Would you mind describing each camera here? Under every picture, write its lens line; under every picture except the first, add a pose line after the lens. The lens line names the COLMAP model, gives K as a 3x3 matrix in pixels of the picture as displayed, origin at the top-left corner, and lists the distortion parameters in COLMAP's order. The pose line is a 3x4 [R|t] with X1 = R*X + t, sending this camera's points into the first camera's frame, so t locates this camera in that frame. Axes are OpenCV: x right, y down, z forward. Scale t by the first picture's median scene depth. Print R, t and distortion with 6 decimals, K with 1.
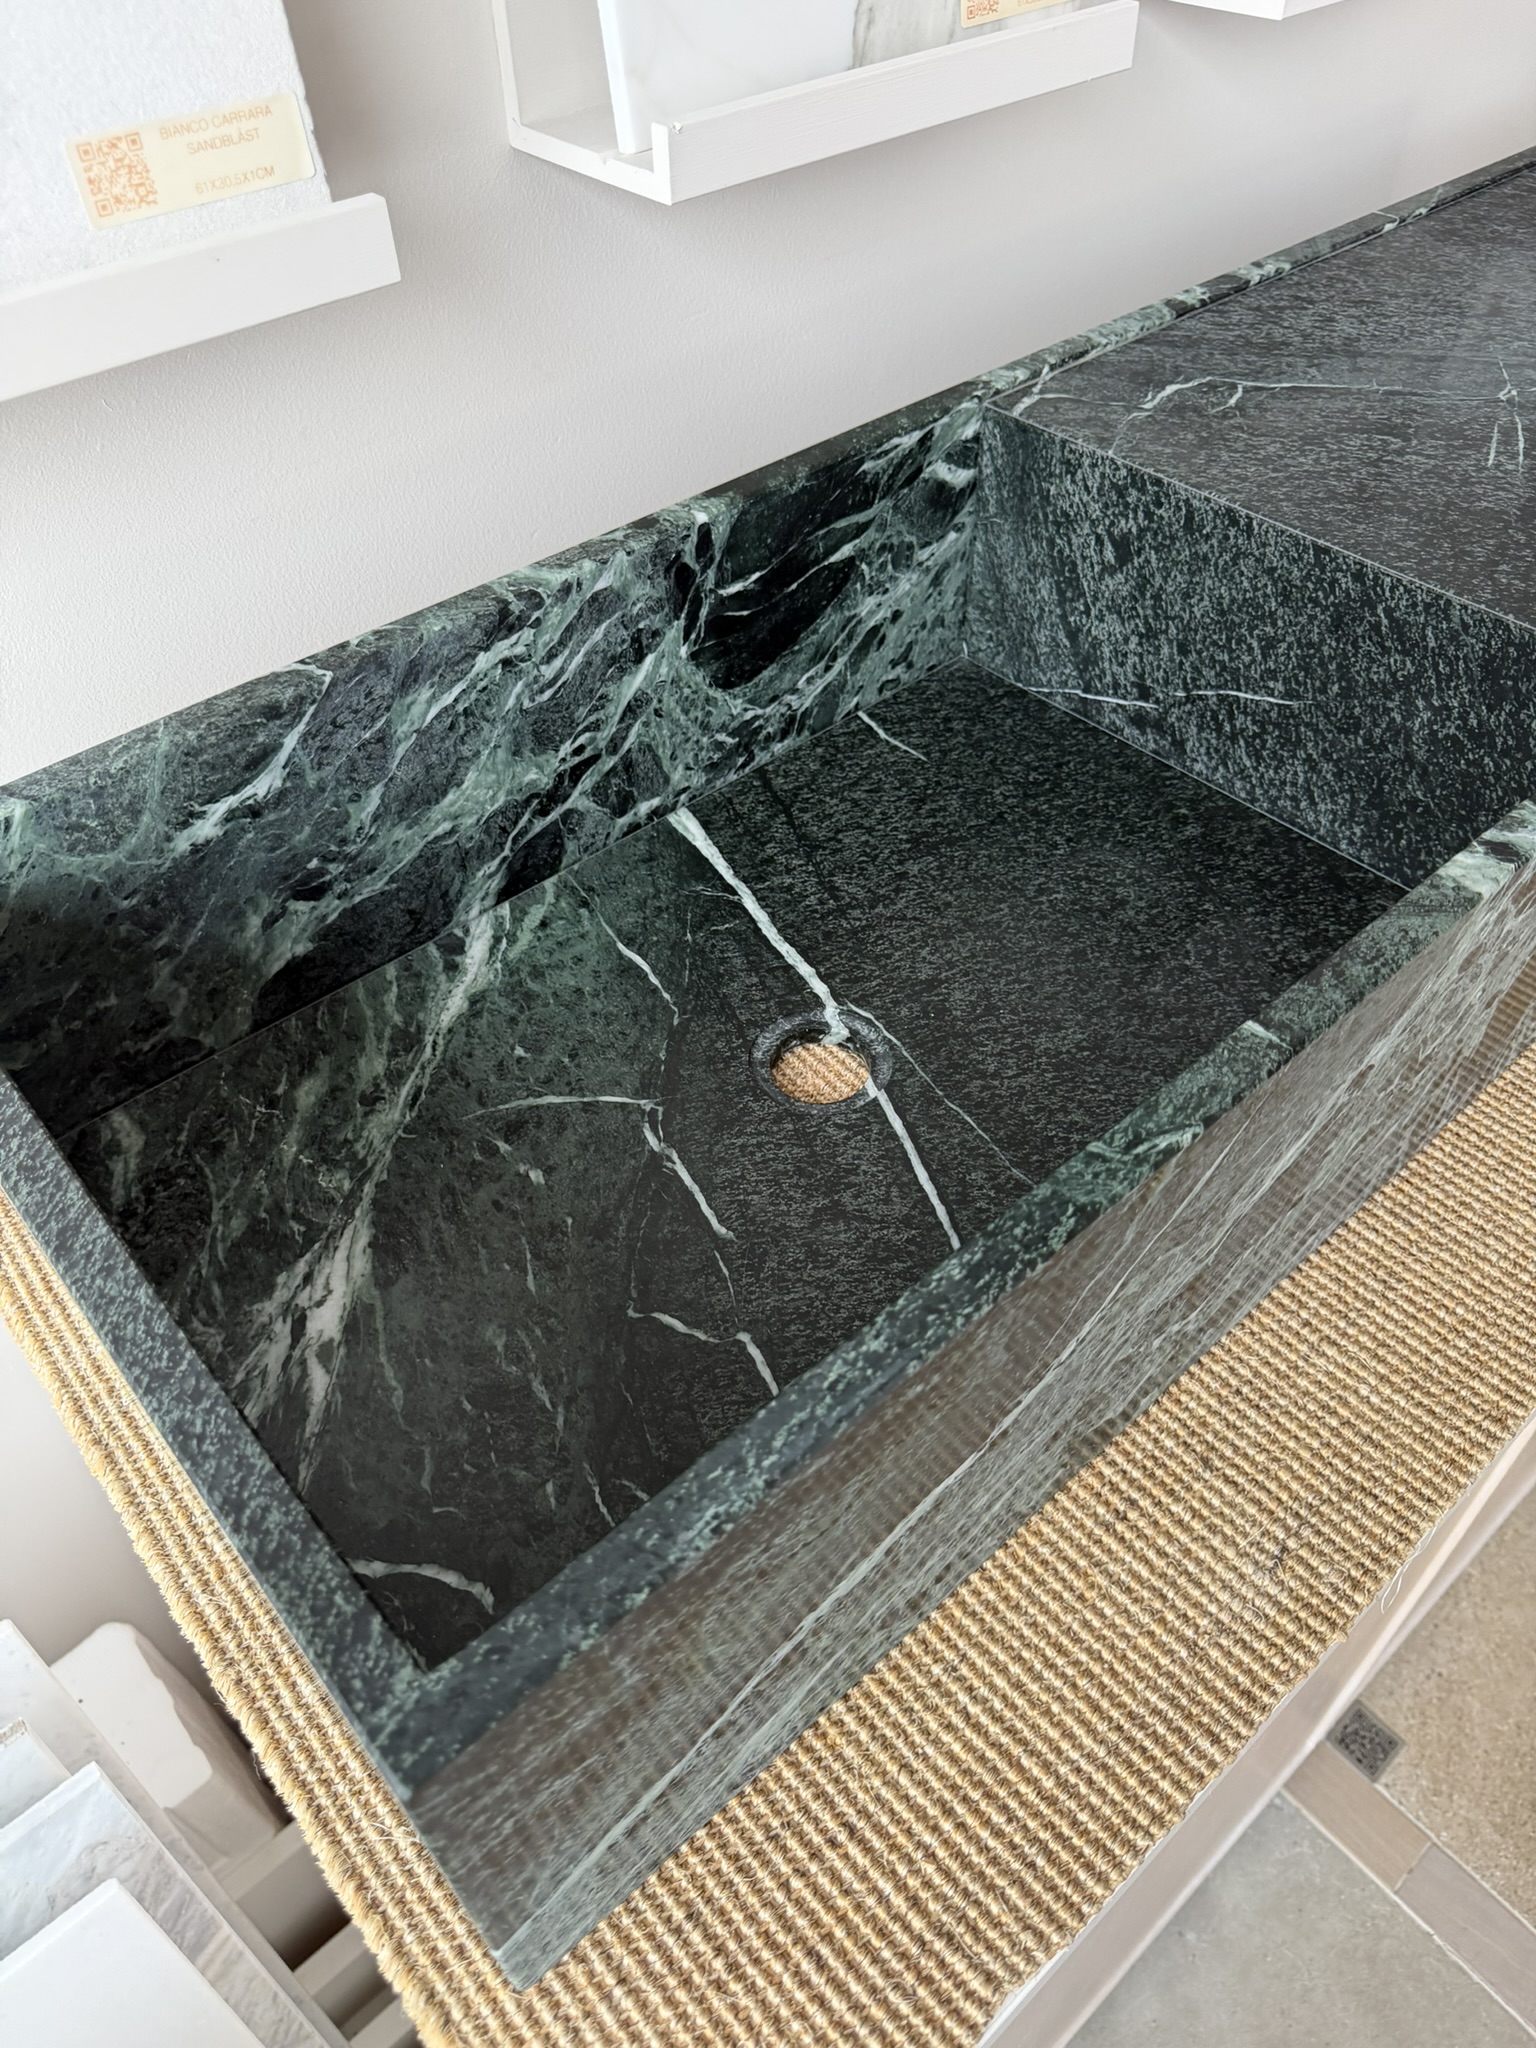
lens RADIAL K [[1489.3, 0, 754.3], [0, 1489.3, 1023.1], [0, 0, 1]] dist [0.136802, -0.249216]
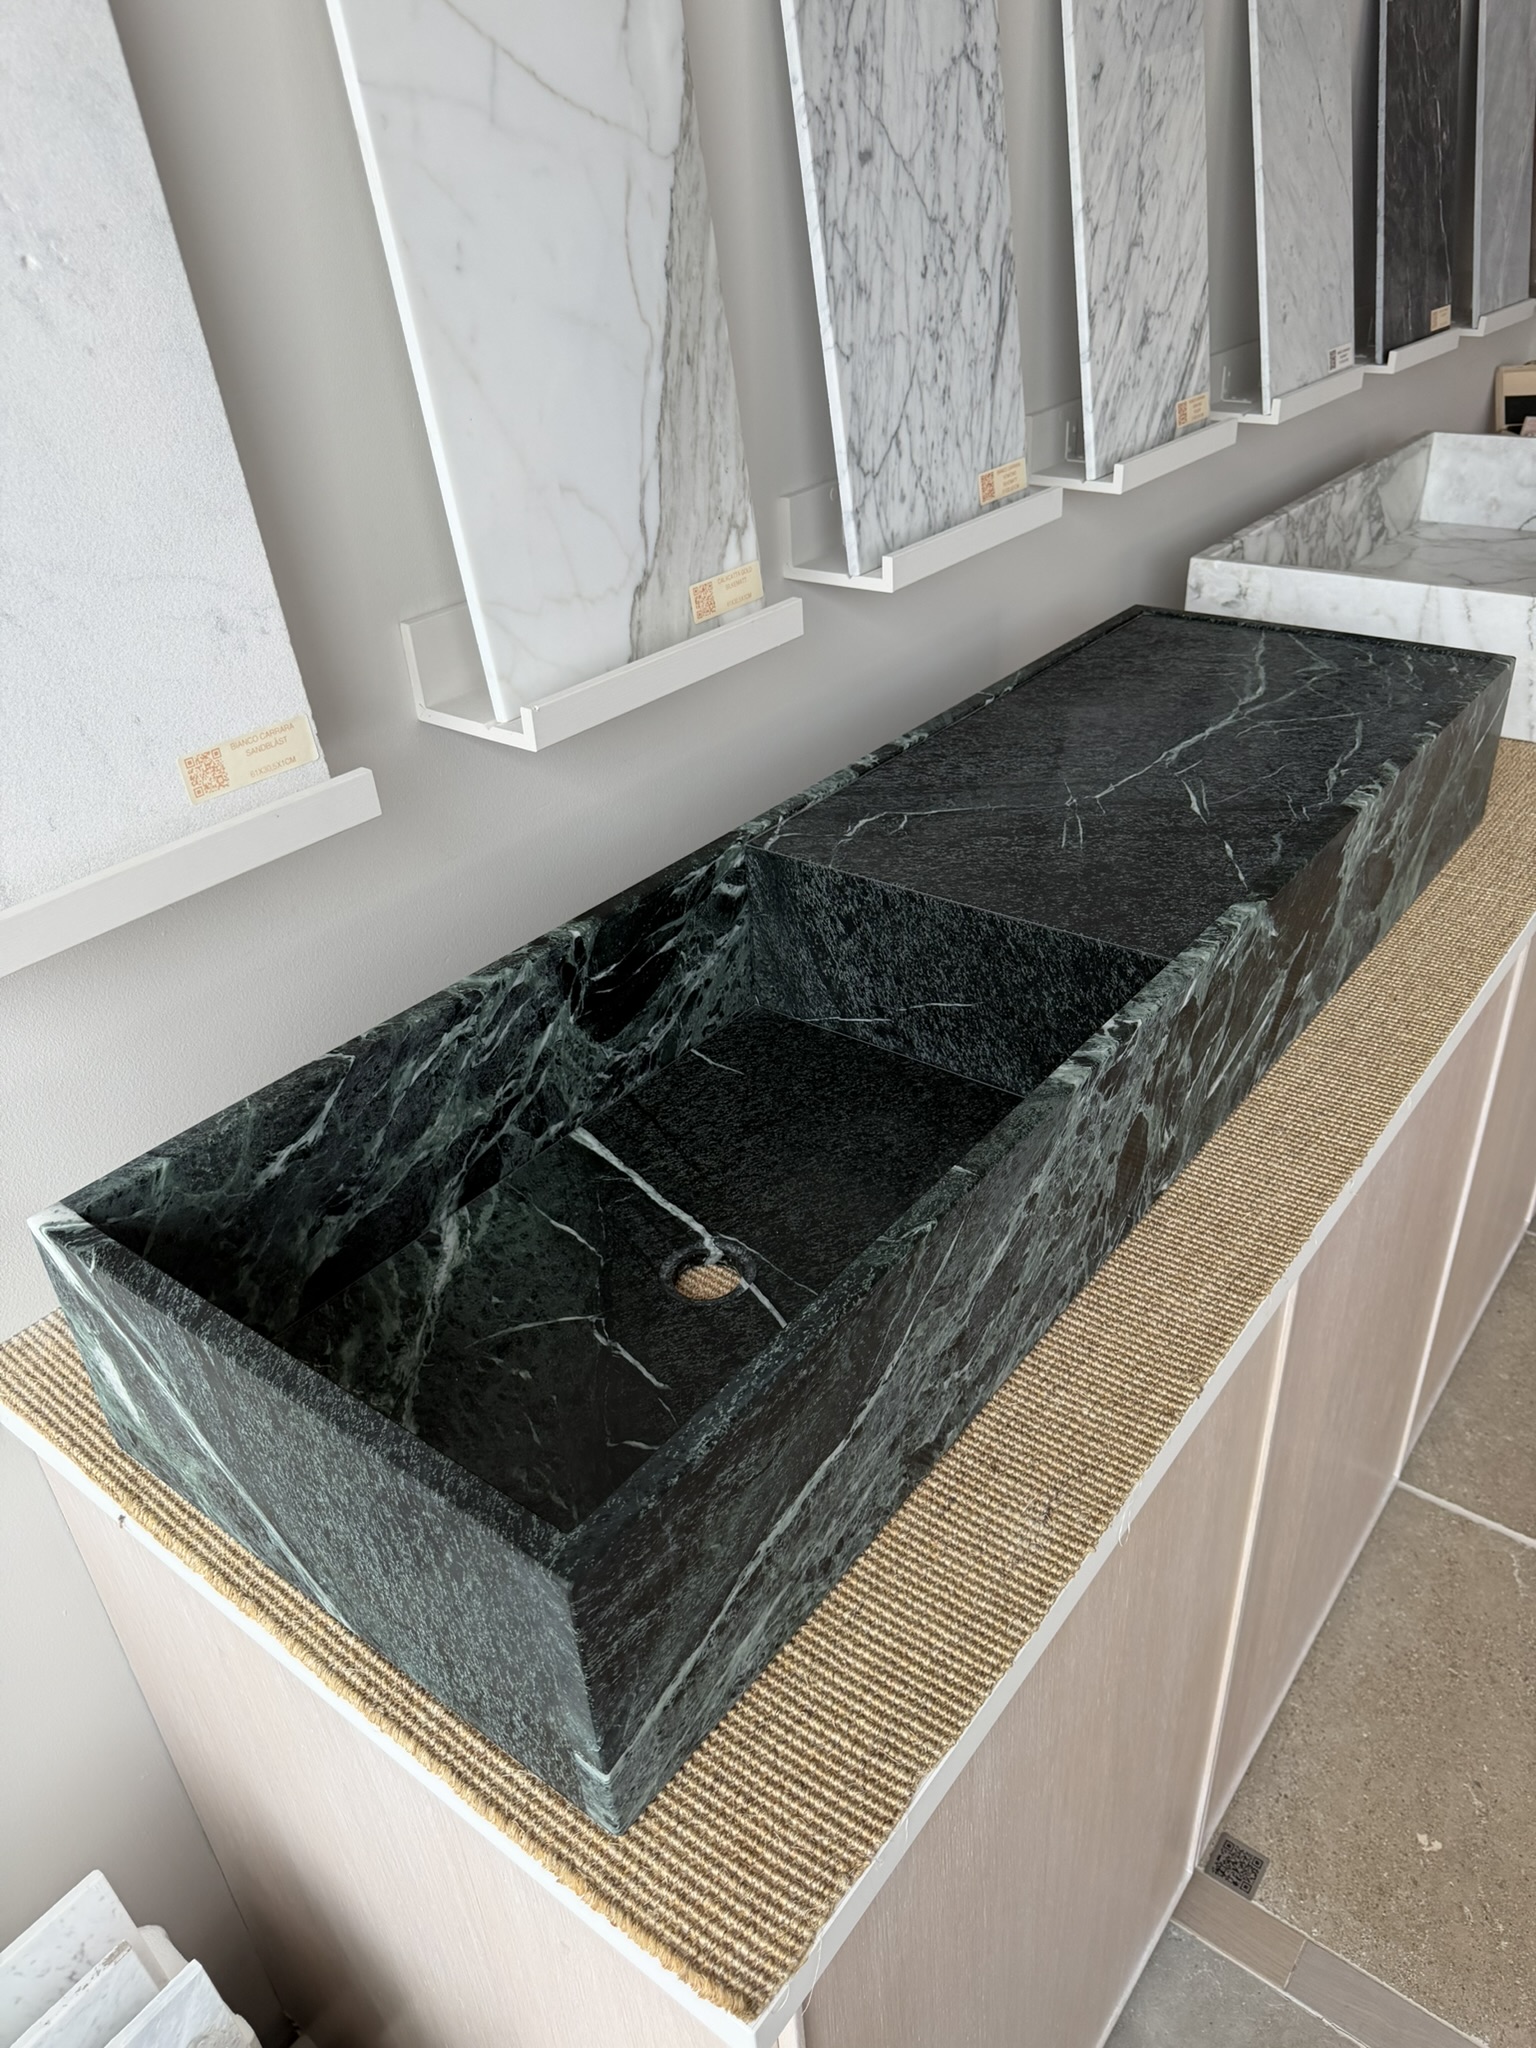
lens RADIAL K [[1499.0, 0, 768.0], [0, 1499.0, 1024.0], [0, 0, 1]] dist [0.218384, -0.499209]
pose [[0.980886, -0.123036, 0.150748, -0.086976], [0.157310, 0.957392, -0.242188, 0.155311], [-0.114527, 0.261273, 0.958447, -0.469840]]
